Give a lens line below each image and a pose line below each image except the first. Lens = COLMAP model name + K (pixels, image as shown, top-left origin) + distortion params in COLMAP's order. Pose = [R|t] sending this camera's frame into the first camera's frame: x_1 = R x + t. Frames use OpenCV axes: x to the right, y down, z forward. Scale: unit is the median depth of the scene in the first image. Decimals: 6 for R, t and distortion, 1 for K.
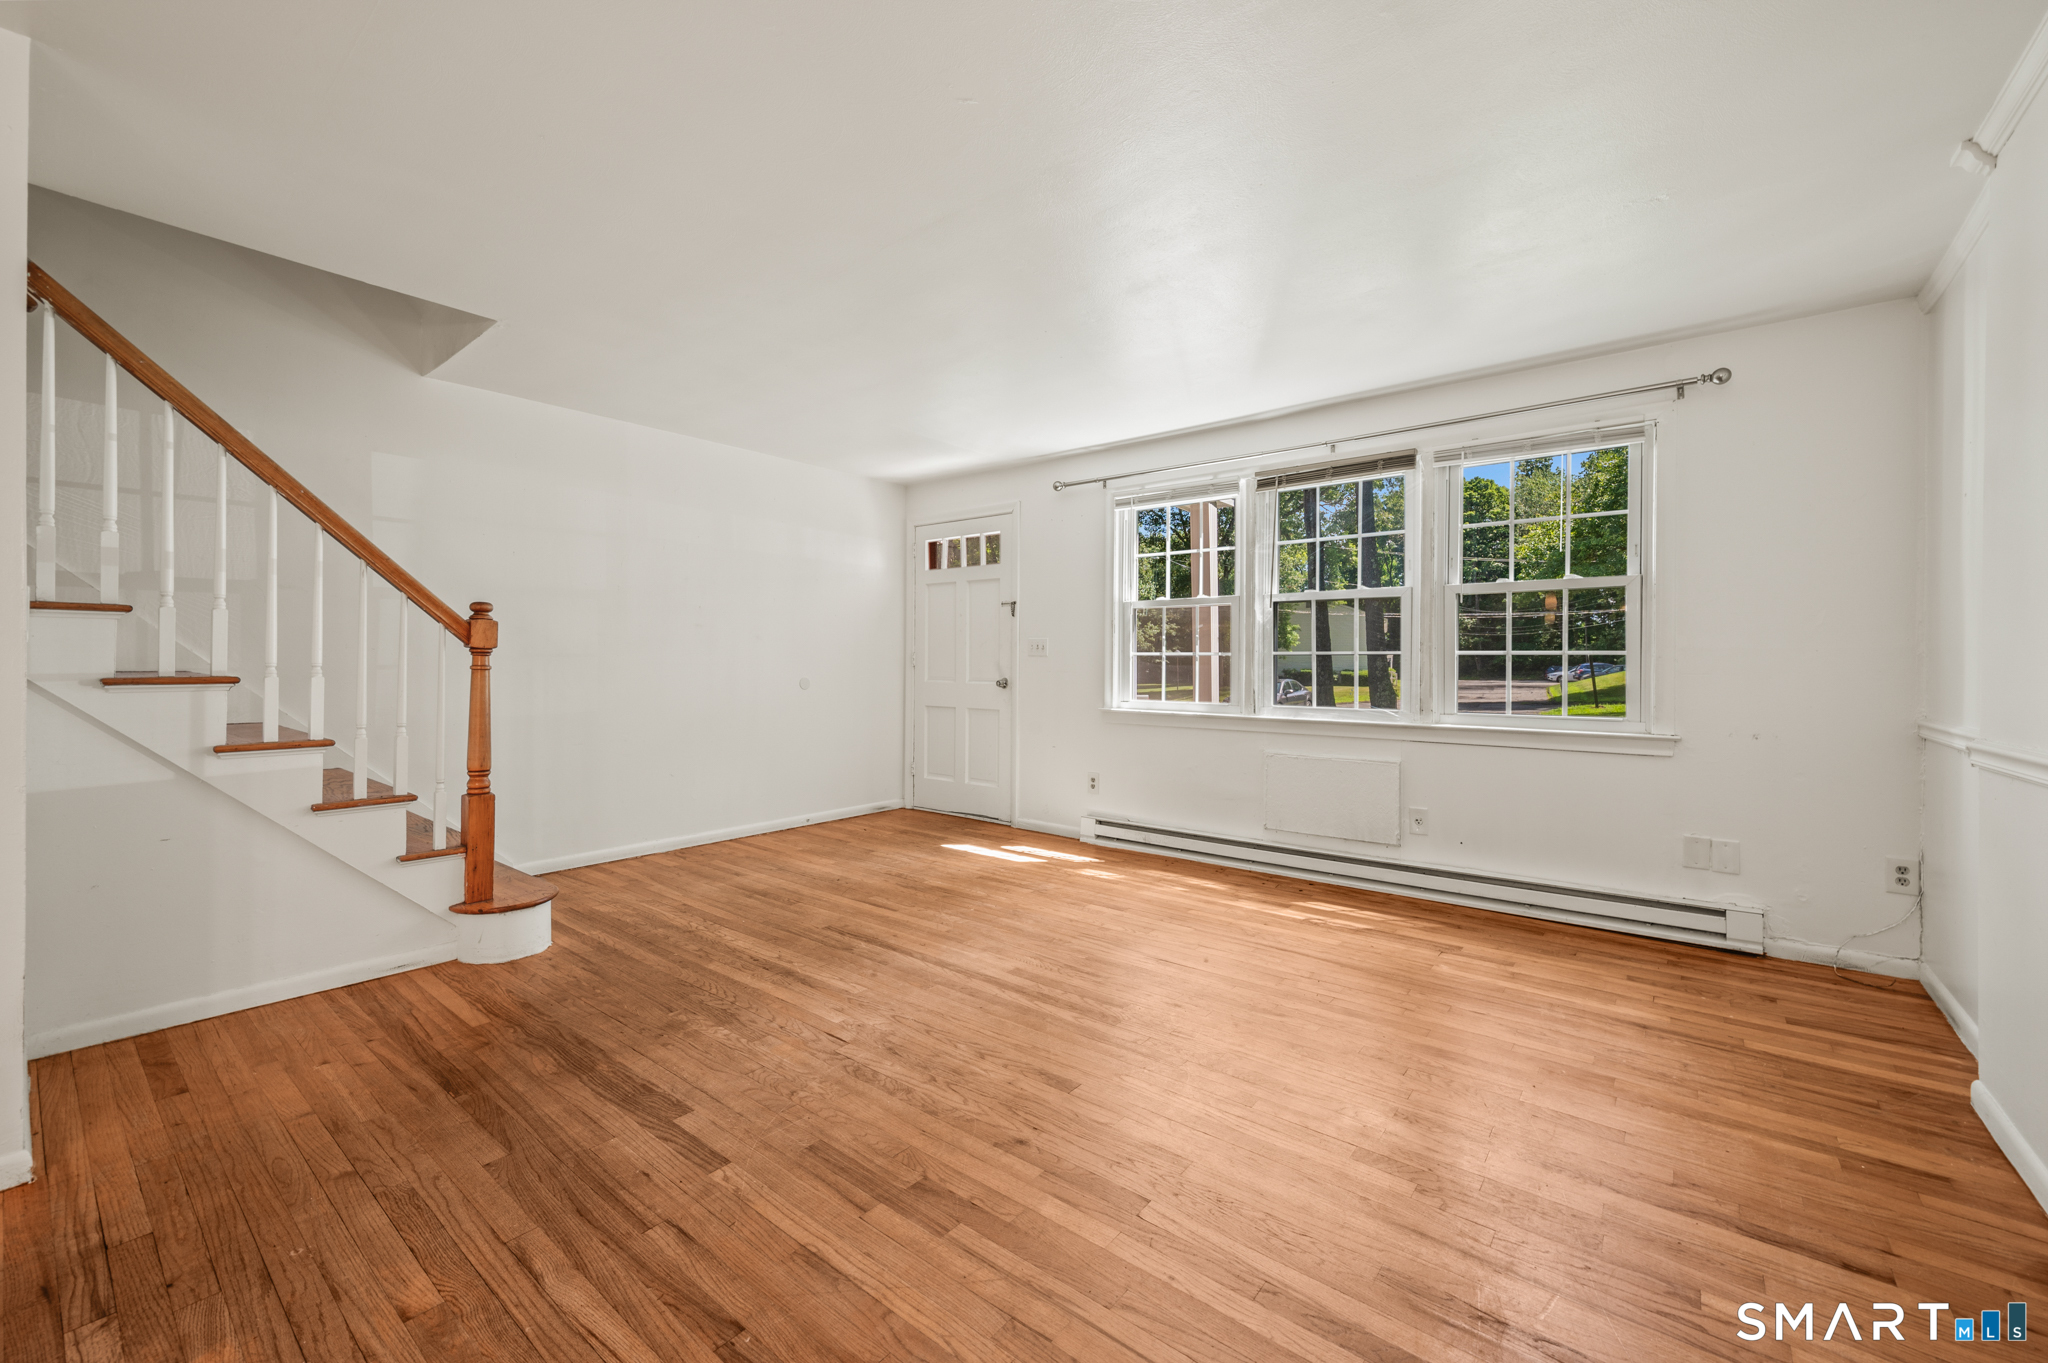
lens RADIAL K [[820.6, 0, 1035.9], [0, 820.6, 671.6], [0, 0, 1]] dist [0.003527, -0.000043]
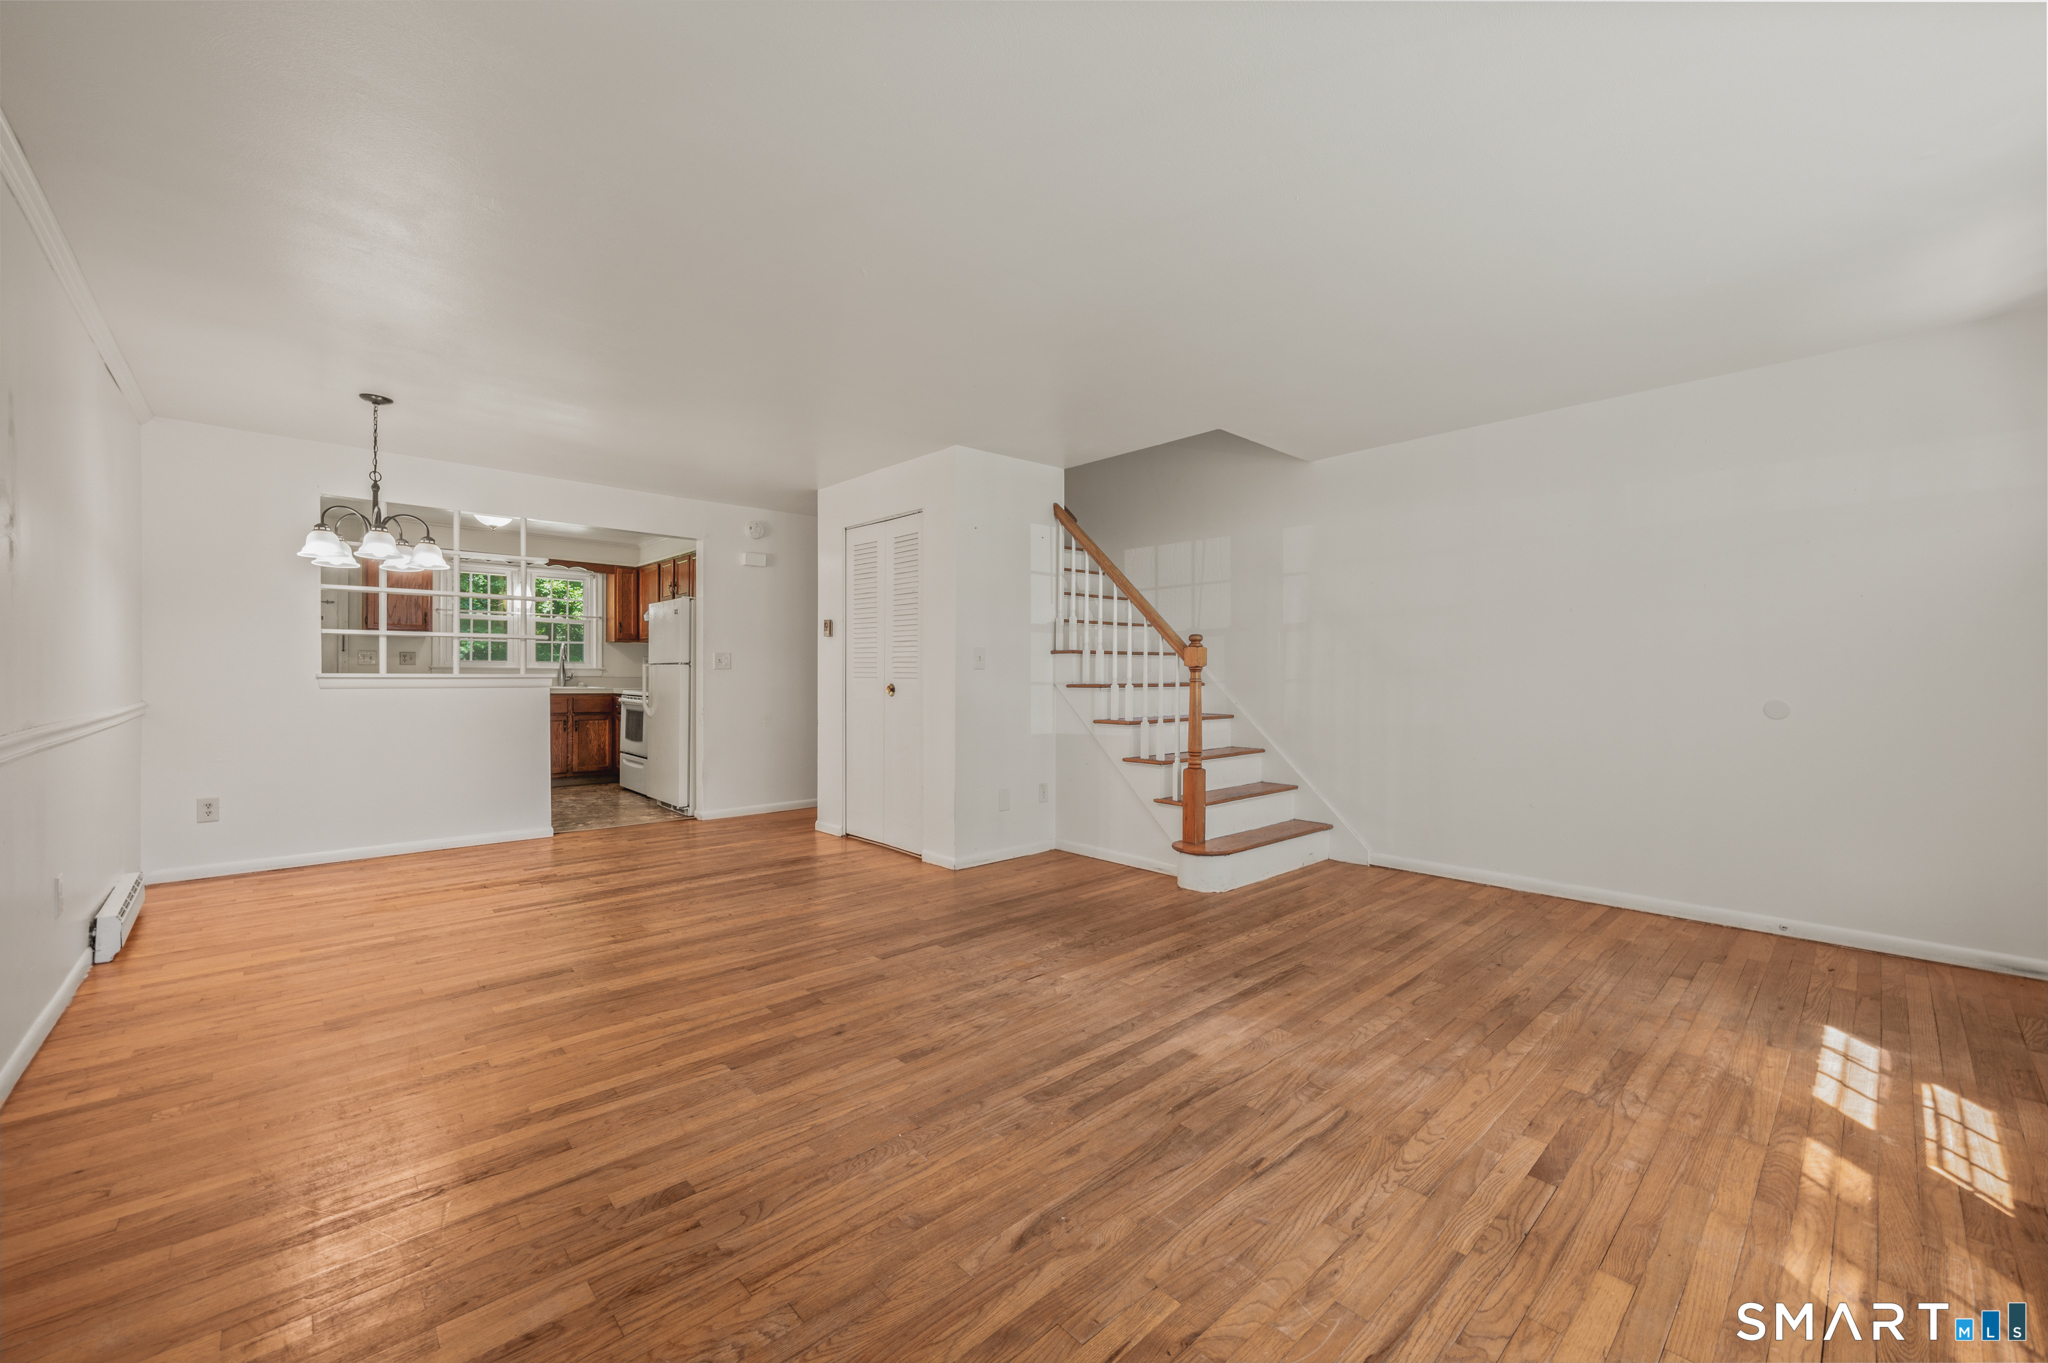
lens RADIAL K [[820.6, 0, 1027.3], [0, 820.6, 672.1], [0, 0, 1]] dist [0.003527, -0.000043]
pose [[-0.166040, -0.010887, -0.986059, 0.839224], [-0.012959, 0.999877, -0.008857, -0.002103], [0.986034, 0.011307, -0.166161, 1.019183]]
